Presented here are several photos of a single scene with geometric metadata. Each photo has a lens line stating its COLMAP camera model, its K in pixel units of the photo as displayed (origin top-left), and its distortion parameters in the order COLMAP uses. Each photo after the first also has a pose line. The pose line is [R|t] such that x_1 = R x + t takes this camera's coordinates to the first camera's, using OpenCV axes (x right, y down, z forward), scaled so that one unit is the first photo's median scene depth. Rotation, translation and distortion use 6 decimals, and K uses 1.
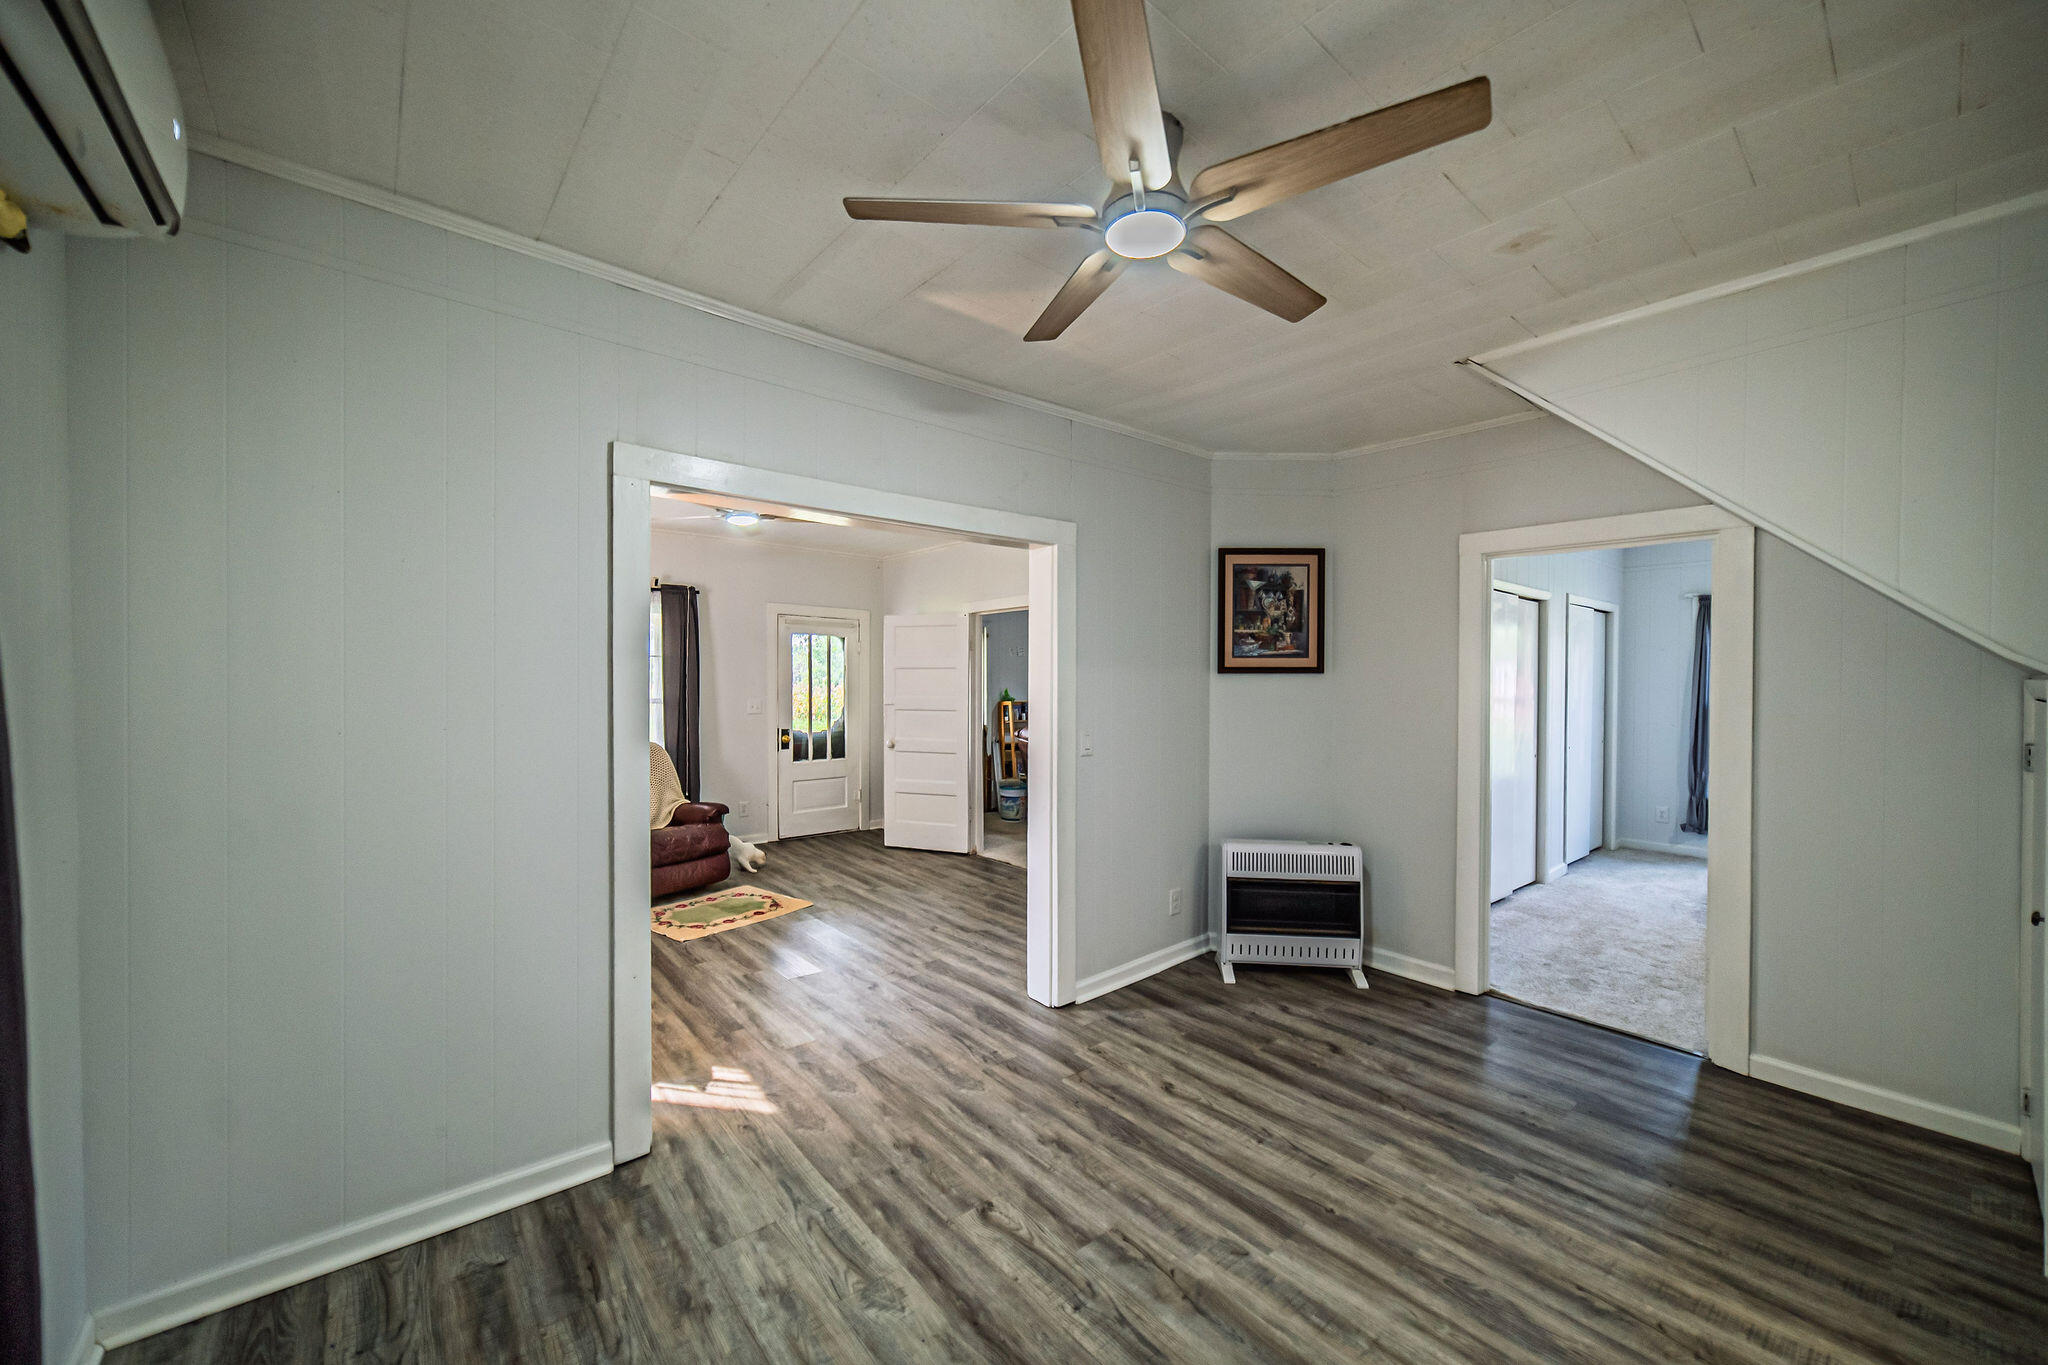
lens RADIAL K [[789.7, 0, 1015.0], [0, 789.7, 689.3], [0, 0, 1]] dist [-0.000272, 0.000138]
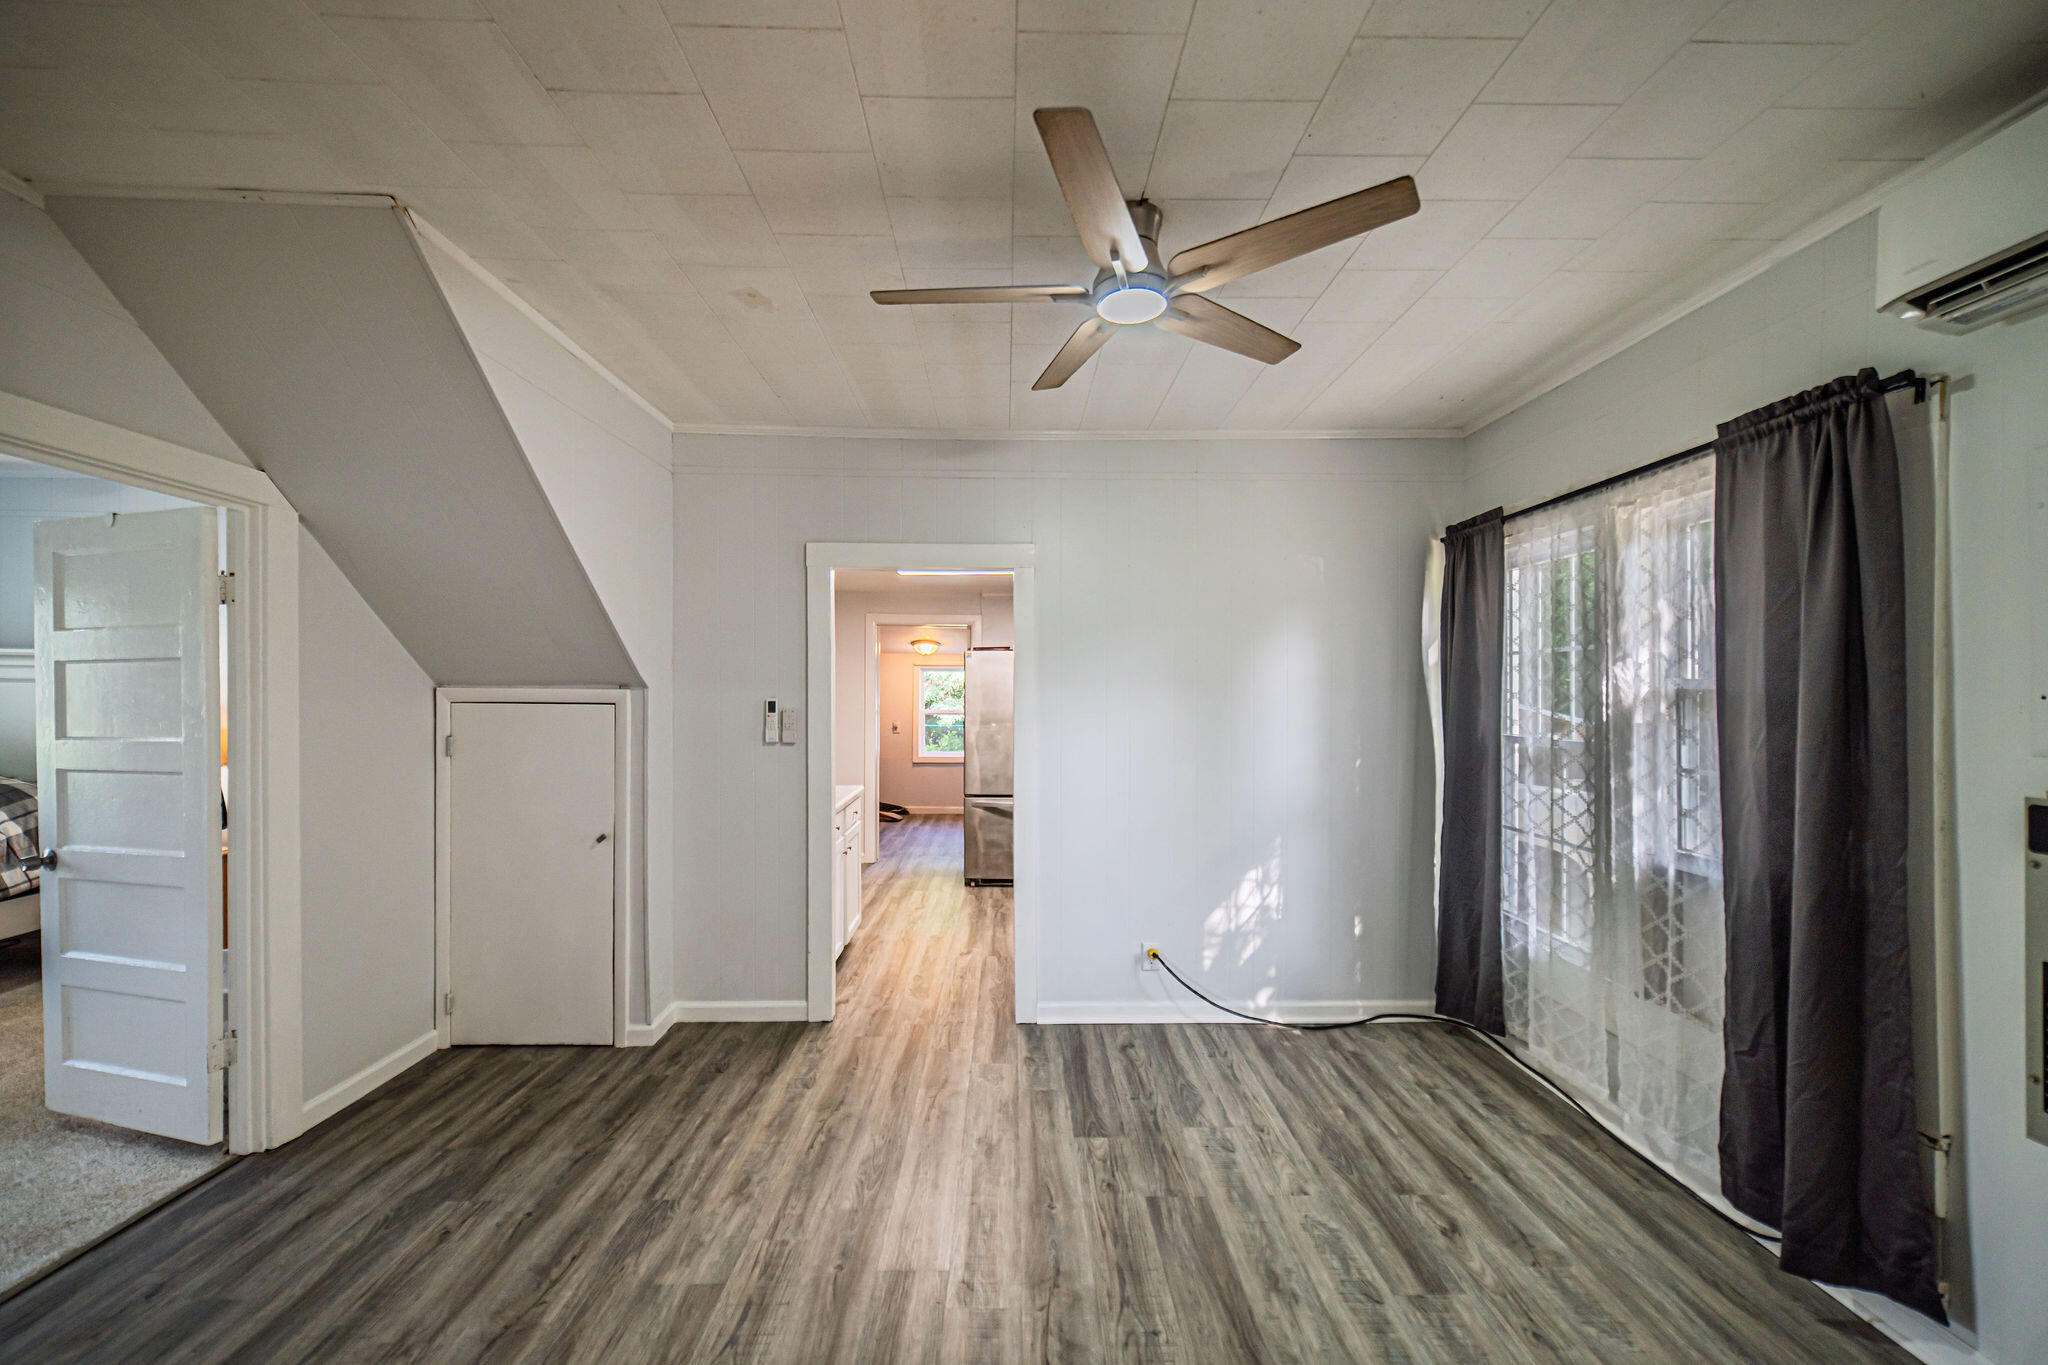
lens RADIAL K [[777.9, 0, 1029.6], [0, 777.9, 696.8], [0, 0, 1]] dist [-0.002304, 0.000003]
pose [[-0.785895, -0.009693, 0.618284, -0.324553], [-0.002016, 0.999912, 0.013114, -0.019629], [-0.618356, 0.009060, -0.785846, 1.536684]]
